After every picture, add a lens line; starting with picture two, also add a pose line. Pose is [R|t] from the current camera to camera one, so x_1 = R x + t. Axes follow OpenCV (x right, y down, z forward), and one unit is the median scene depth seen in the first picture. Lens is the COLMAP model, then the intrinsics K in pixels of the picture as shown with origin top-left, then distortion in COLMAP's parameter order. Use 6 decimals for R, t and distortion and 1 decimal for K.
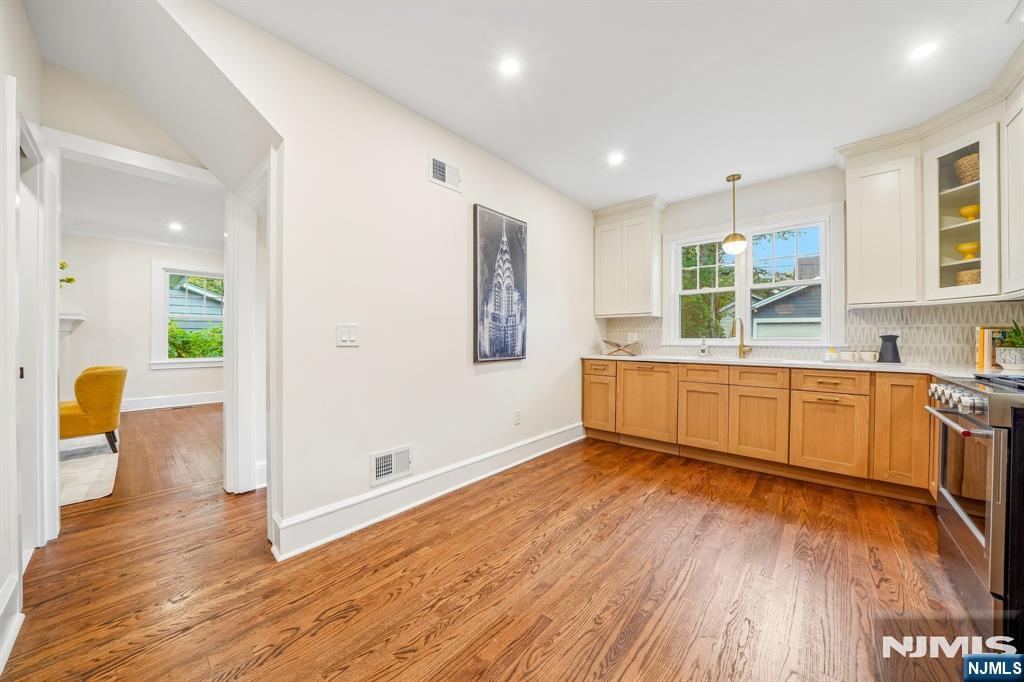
lens RADIAL K [[362.8, 0, 516.5], [0, 362.8, 341.5], [0, 0, 1]] dist [-0.013513, 0.000554]
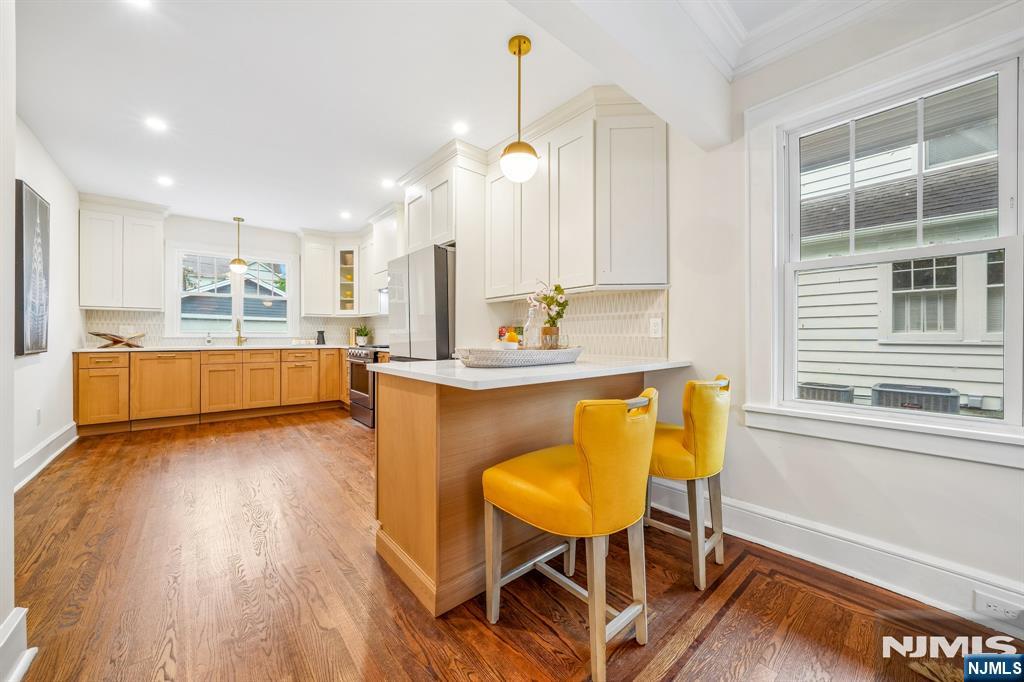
lens RADIAL K [[380.5, 0, 512.8], [0, 380.5, 337.9], [0, 0, 1]] dist [-0.030309, -0.000106]
pose [[0.155807, -0.006548, 0.987766, -0.761143], [0.004950, 0.999971, 0.005848, 0.013779], [-0.987775, 0.003978, 0.155835, -0.334067]]
